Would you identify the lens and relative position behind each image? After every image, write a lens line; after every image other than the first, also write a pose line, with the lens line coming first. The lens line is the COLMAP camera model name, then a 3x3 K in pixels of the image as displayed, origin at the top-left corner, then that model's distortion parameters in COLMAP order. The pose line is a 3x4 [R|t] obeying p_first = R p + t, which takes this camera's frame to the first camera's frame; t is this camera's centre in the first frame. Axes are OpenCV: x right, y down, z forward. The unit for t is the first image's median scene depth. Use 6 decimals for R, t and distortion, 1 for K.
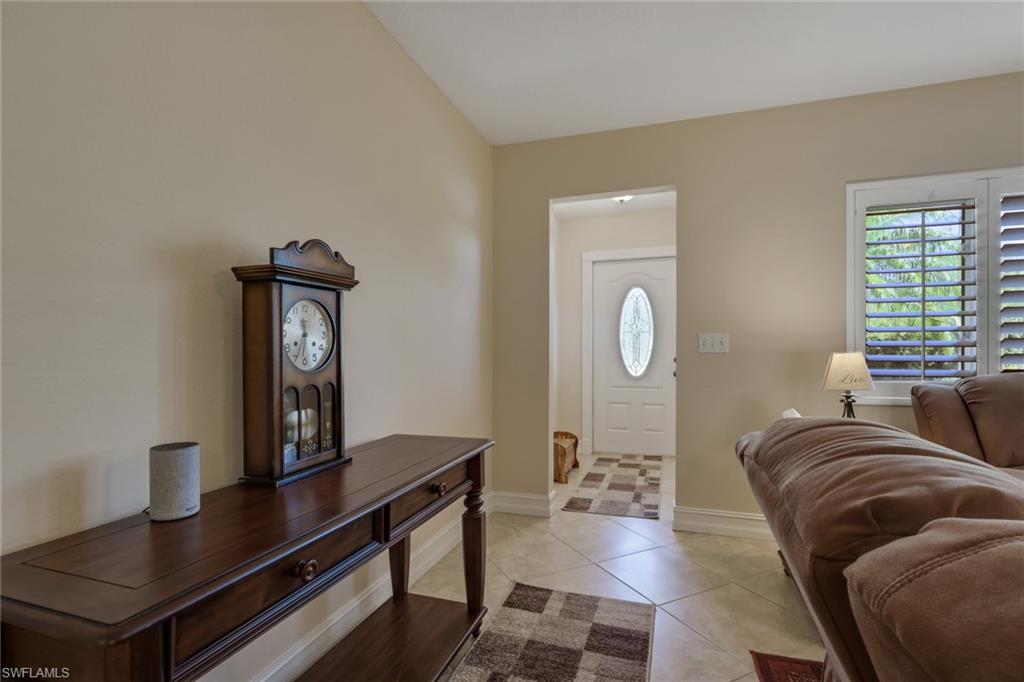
lens RADIAL K [[477.7, 0, 514.4], [0, 477.7, 342.0], [0, 0, 1]] dist [-0.002276, -0.000615]
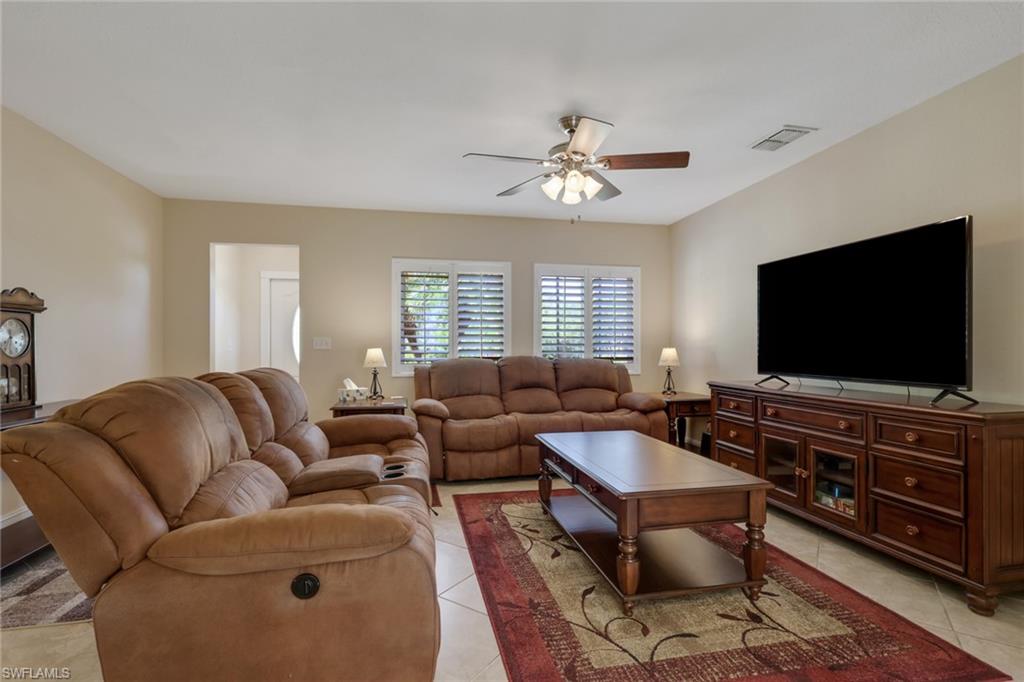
lens RADIAL K [[477.7, 0, 514.4], [0, 477.7, 342.0], [0, 0, 1]] dist [-0.002276, -0.000615]
pose [[0.865158, 0.005764, 0.501466, 0.305021], [-0.005994, 0.999981, -0.001154, -0.007958], [-0.501463, -0.002008, 0.865177, -1.470645]]
